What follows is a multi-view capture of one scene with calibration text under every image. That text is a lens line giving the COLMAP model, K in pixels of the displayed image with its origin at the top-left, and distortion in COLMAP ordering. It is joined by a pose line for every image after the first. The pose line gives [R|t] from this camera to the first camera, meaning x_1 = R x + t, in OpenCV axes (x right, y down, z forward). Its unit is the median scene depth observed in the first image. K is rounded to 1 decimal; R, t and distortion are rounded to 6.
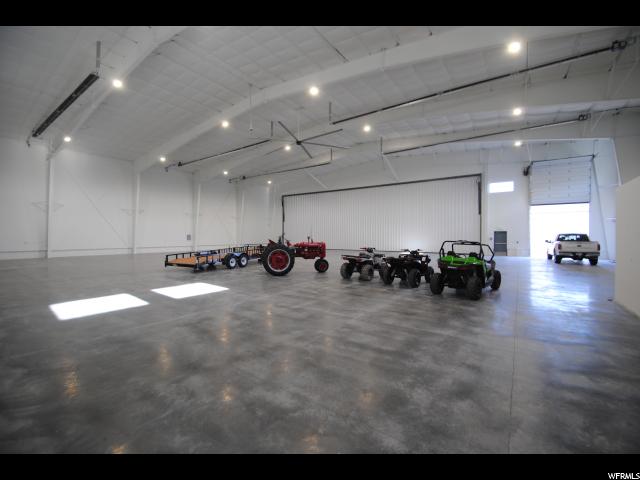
lens RADIAL K [[273.5, 0, 320.0], [0, 273.5, 240.0], [0, 0, 1]] dist [0.000130, 0.000006]
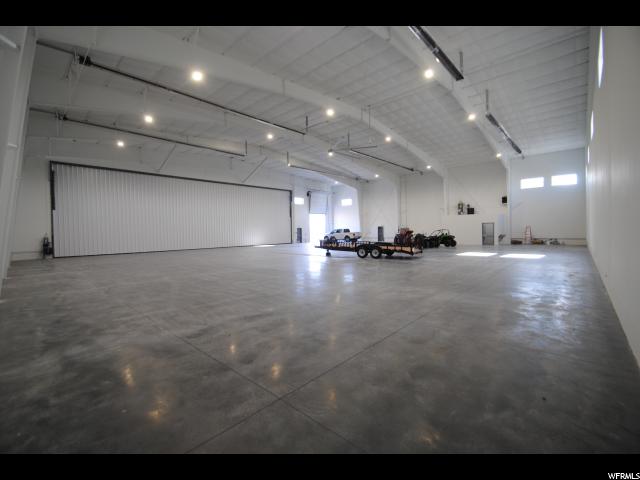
lens RADIAL K [[279.3, 0, 320.0], [0, 279.3, 240.0], [0, 0, 1]] dist [0.000154, 0.000042]
pose [[0.093326, -0.043570, 0.994682, -0.981349], [0.044369, 0.998232, 0.039563, -0.020449], [-0.994646, 0.040441, 0.095095, 0.719358]]
